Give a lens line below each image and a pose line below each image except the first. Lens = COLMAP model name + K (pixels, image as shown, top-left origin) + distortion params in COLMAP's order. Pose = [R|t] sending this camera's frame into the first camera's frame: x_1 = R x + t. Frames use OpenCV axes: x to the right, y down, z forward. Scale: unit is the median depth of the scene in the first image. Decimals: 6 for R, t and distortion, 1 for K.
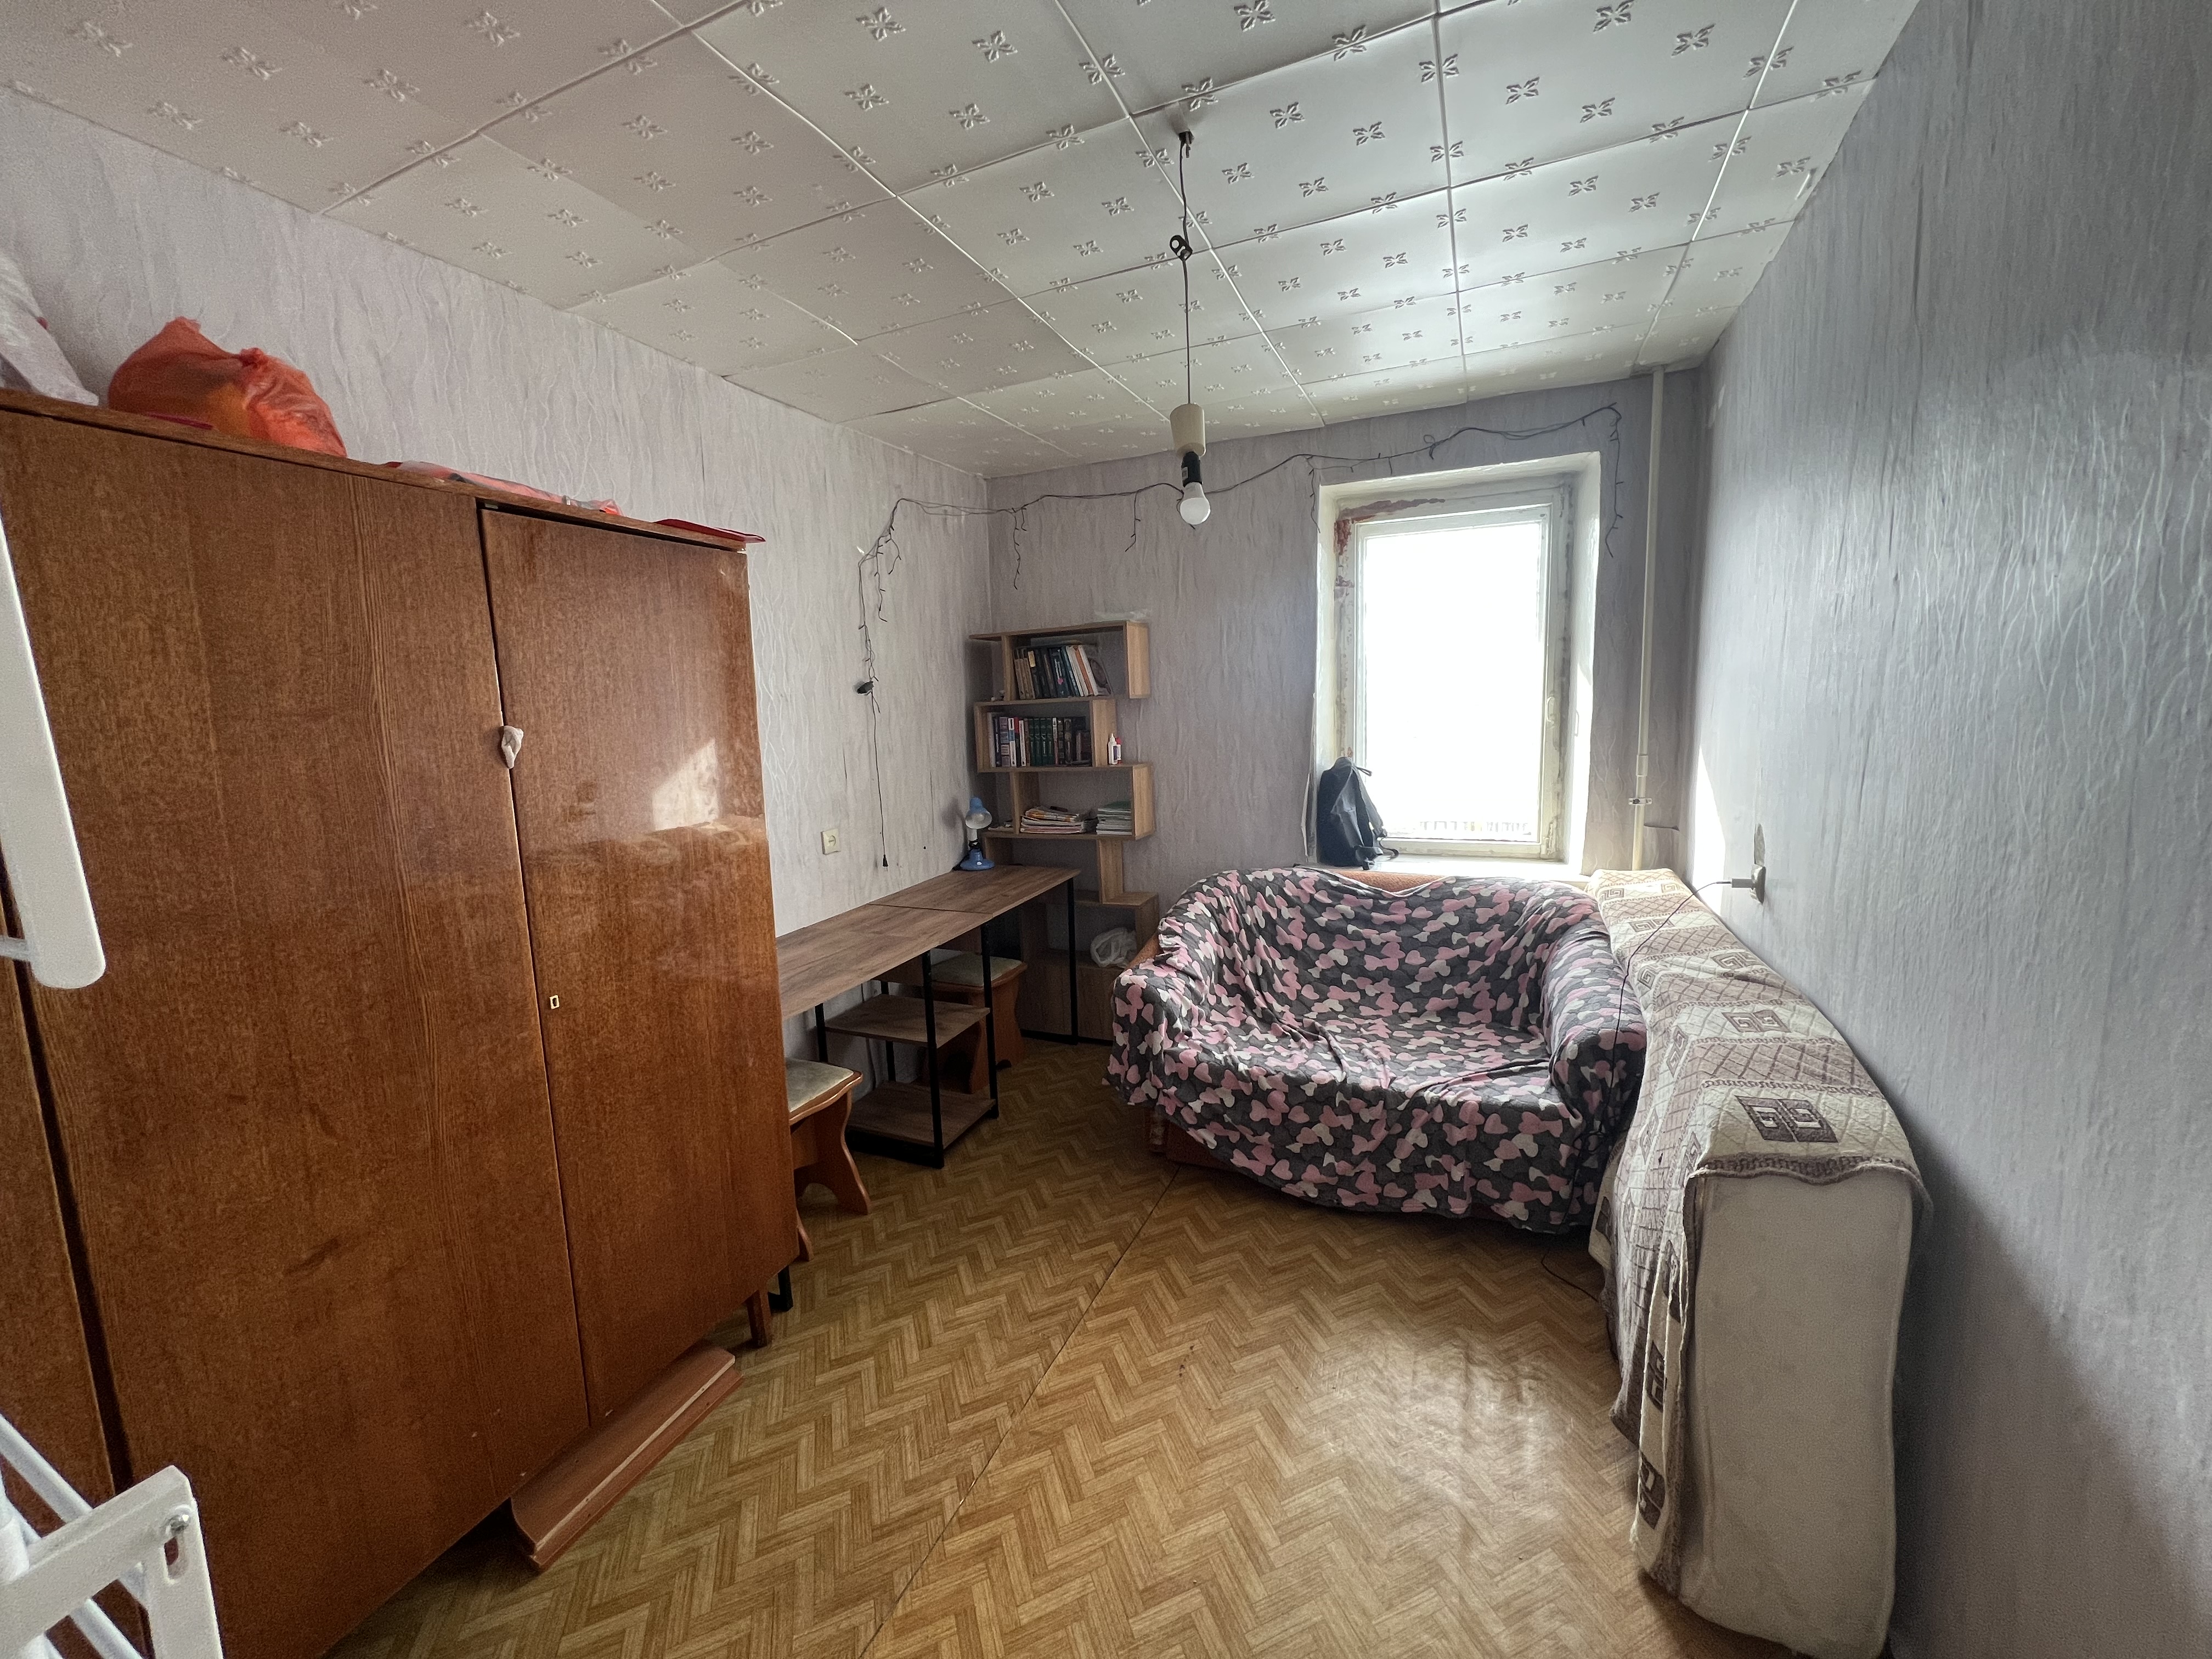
lens RADIAL K [[878.3, 0, 1106.0], [0, 878.3, 829.5], [0, 0, 1]] dist [-0.002418, -0.000205]
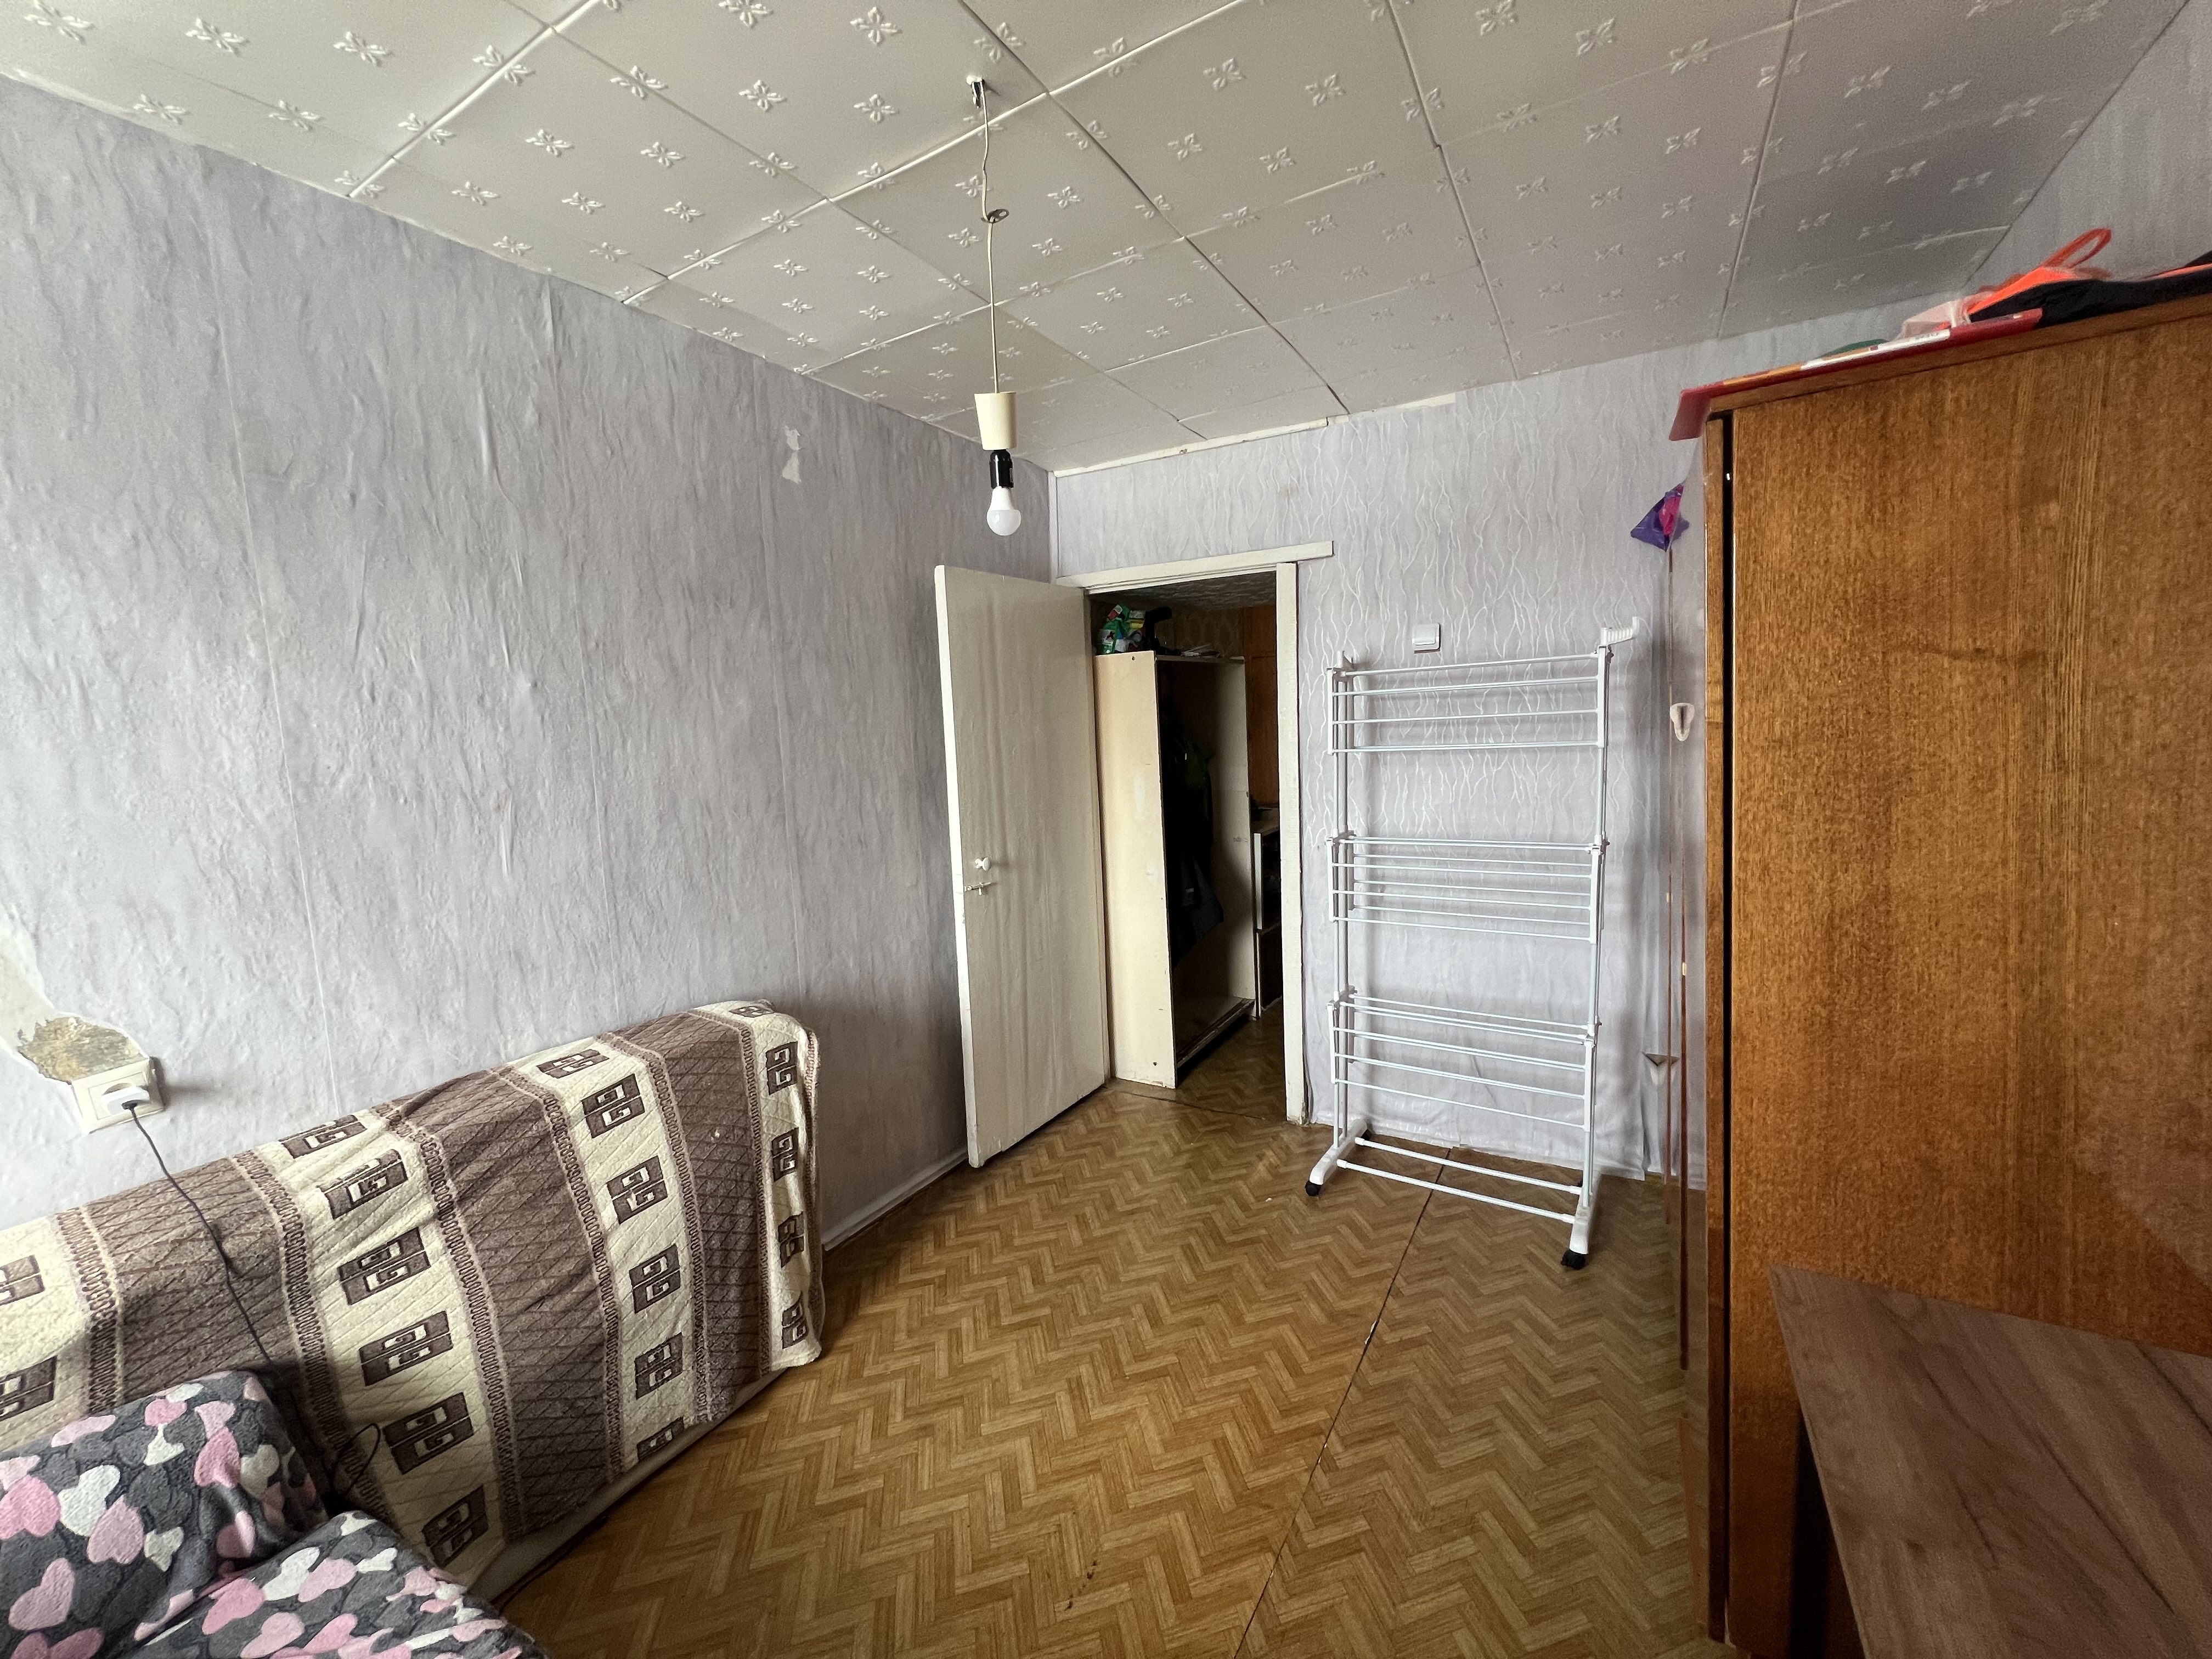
lens RADIAL K [[878.3, 0, 1106.0], [0, 878.3, 829.5], [0, 0, 1]] dist [-0.002418, -0.000205]
pose [[-0.989158, 0.065864, 0.131259, -0.078662], [0.097011, 0.964069, 0.247307, -0.239444], [-0.110254, 0.257359, -0.960005, 1.655238]]
